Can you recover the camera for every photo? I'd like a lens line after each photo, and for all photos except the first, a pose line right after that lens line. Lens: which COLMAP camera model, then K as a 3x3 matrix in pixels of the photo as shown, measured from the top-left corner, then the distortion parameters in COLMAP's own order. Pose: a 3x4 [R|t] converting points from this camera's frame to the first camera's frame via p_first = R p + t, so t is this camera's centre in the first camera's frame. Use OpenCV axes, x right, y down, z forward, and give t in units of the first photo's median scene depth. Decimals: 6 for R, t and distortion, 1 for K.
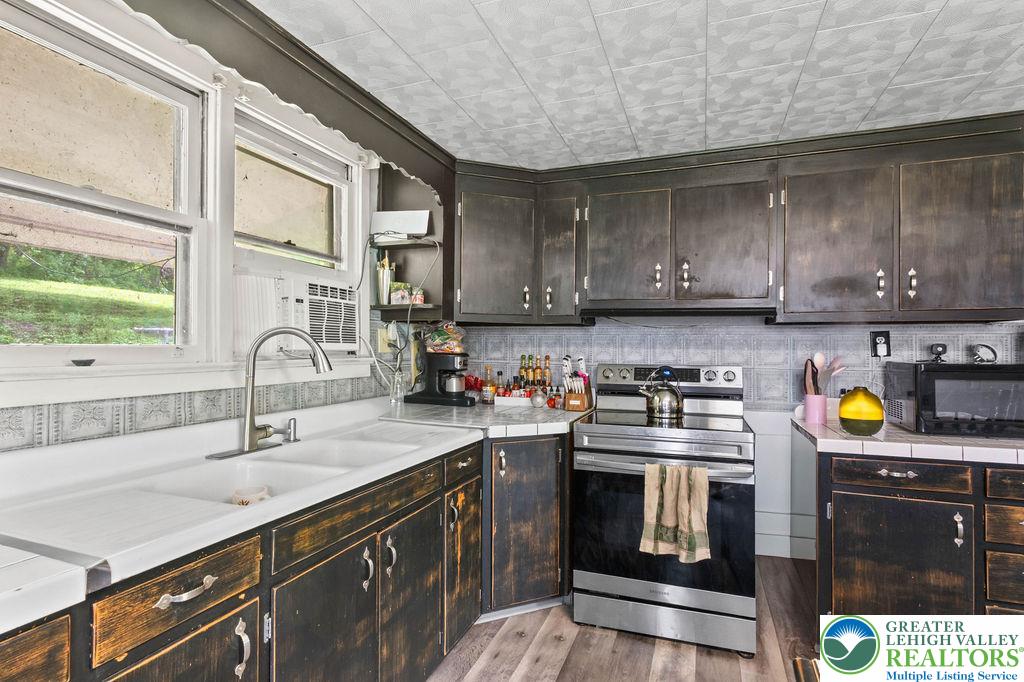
lens RADIAL K [[504.9, 0, 506.0], [0, 504.9, 340.8], [0, 0, 1]] dist [-0.001625, 0.000965]
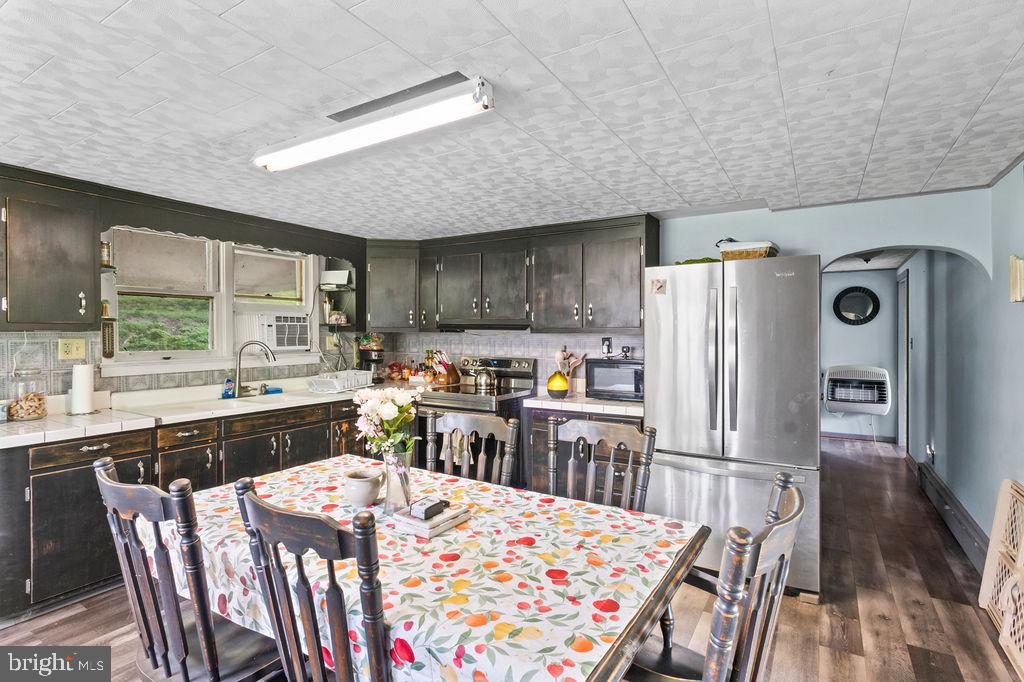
lens RADIAL K [[510.3, 0, 516.5], [0, 510.3, 336.1], [0, 0, 1]] dist [-0.012301, 0.003065]
pose [[0.982232, -0.002636, -0.187654, 0.820950], [0.006955, 0.999726, 0.022362, -0.067471], [0.187543, -0.023270, 0.981981, -0.707682]]
